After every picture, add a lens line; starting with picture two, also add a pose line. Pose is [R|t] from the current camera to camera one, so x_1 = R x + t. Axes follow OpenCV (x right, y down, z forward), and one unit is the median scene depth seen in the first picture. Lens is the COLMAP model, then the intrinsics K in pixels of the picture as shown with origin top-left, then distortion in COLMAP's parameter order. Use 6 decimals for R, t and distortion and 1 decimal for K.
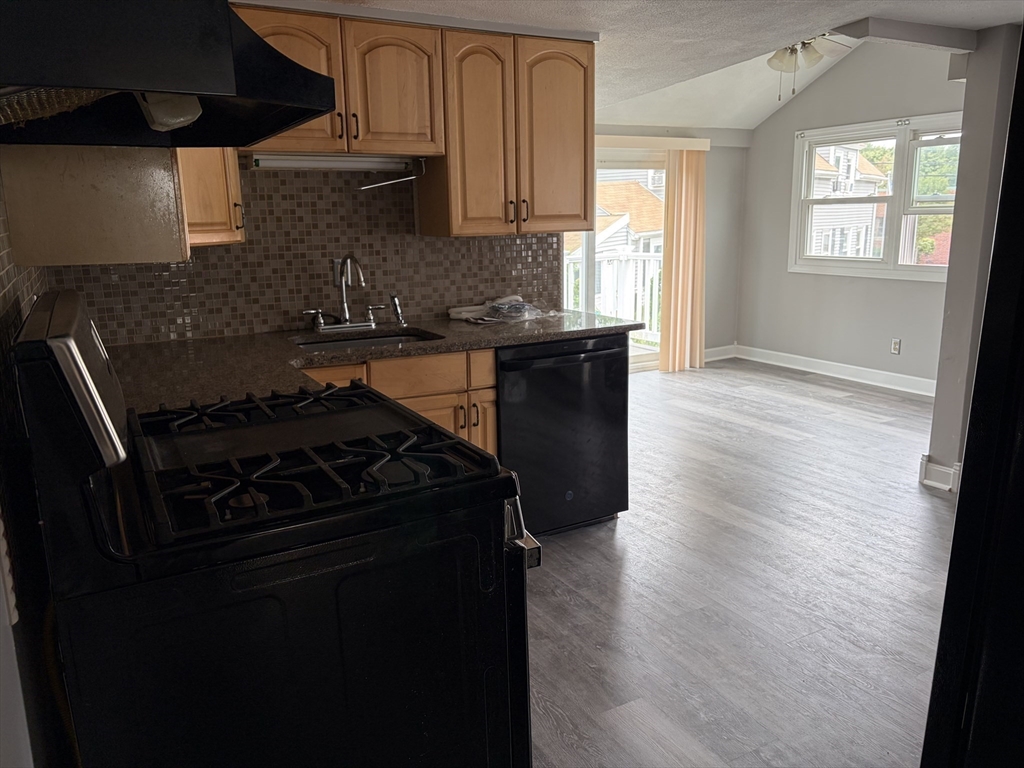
lens RADIAL K [[785.6, 0, 512.0], [0, 785.6, 384.0], [0, 0, 1]] dist [0.052106, -0.044651]
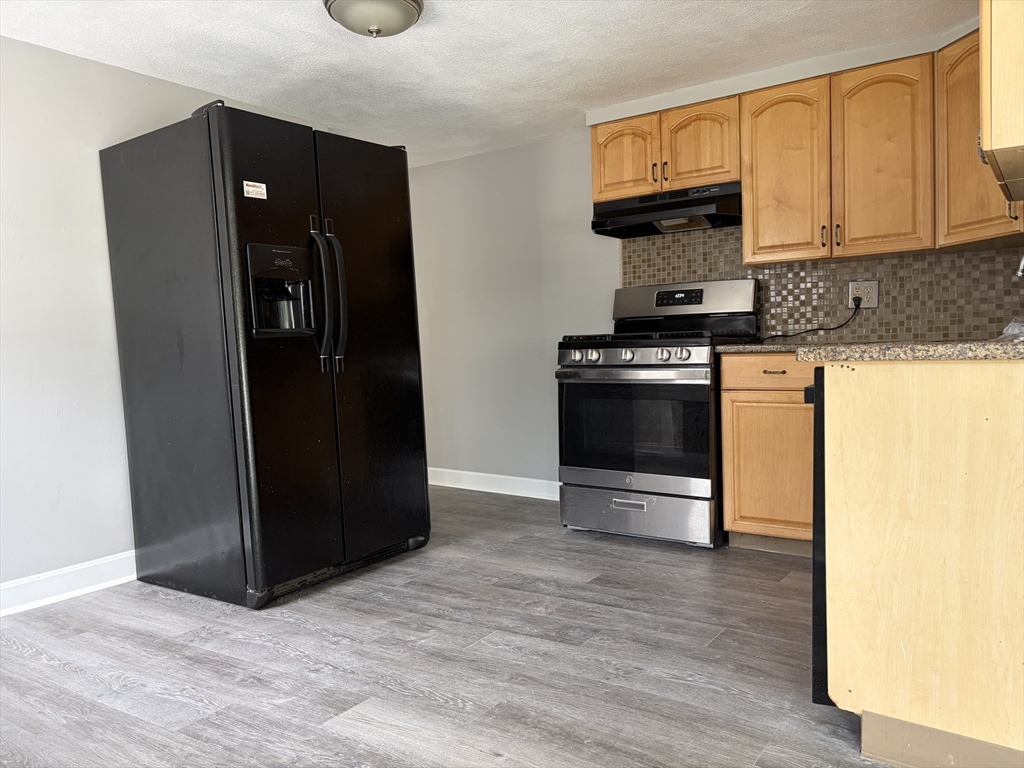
lens RADIAL K [[785.6, 0, 512.0], [0, 785.6, 384.0], [0, 0, 1]] dist [0.052106, -0.044651]
pose [[-0.907845, 0.063390, -0.414486, 0.354390], [-0.043686, 0.968827, 0.243856, -0.111817], [0.417023, 0.239491, -0.876776, 0.881370]]
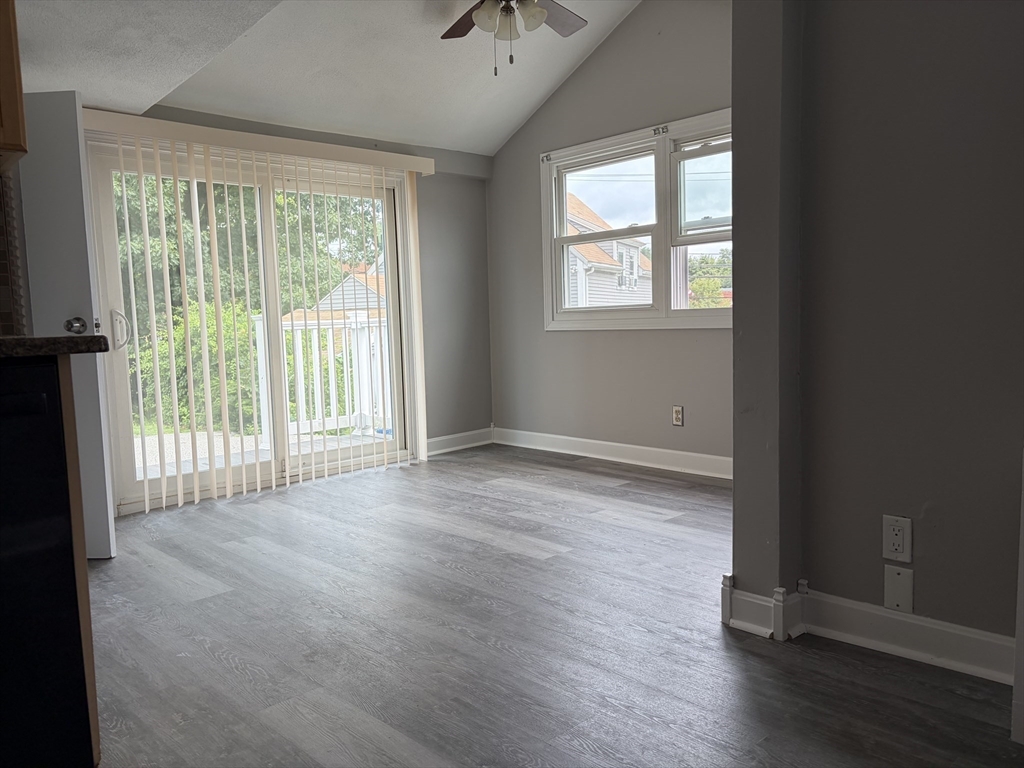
lens RADIAL K [[785.6, 0, 512.0], [0, 785.6, 384.0], [0, 0, 1]] dist [0.052106, -0.044651]
pose [[0.973153, -0.028993, 0.228326, 0.178813], [0.058710, 0.990486, -0.124458, 0.008499], [-0.222545, 0.134522, 0.965597, 0.342638]]
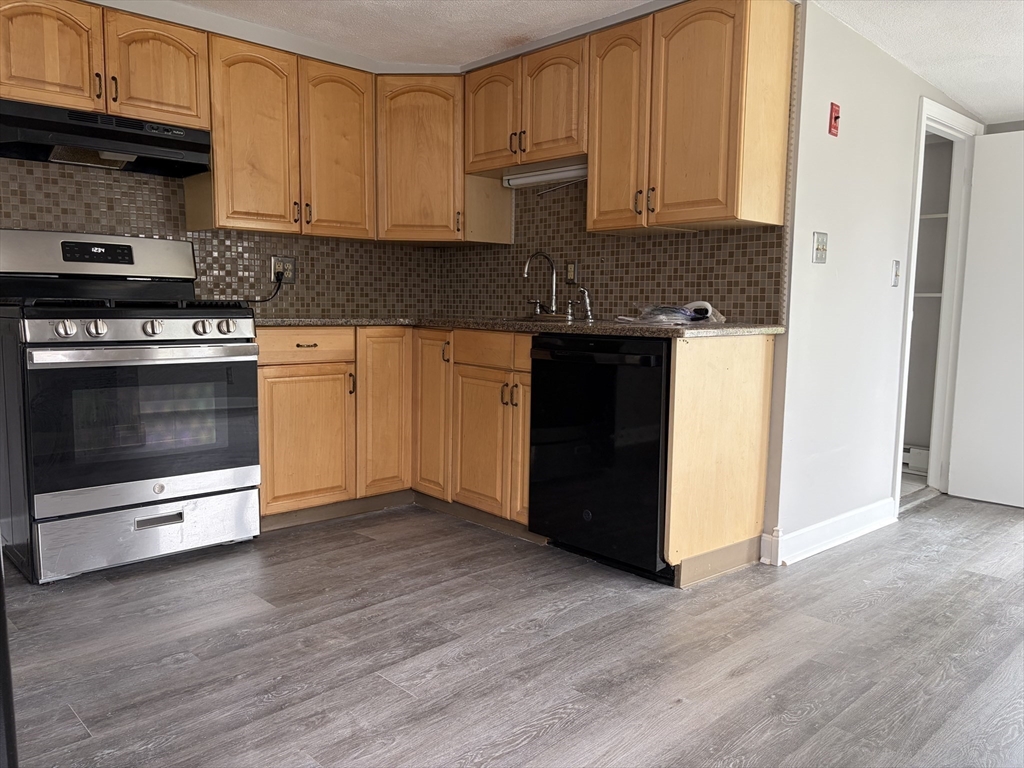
lens RADIAL K [[785.6, 0, 512.0], [0, 785.6, 384.0], [0, 0, 1]] dist [0.052106, -0.044651]
pose [[0.232468, 0.124657, -0.964582, 0.552883], [-0.220353, 0.972714, 0.072601, -0.028872], [0.947314, 0.195671, 0.253593, 0.417521]]
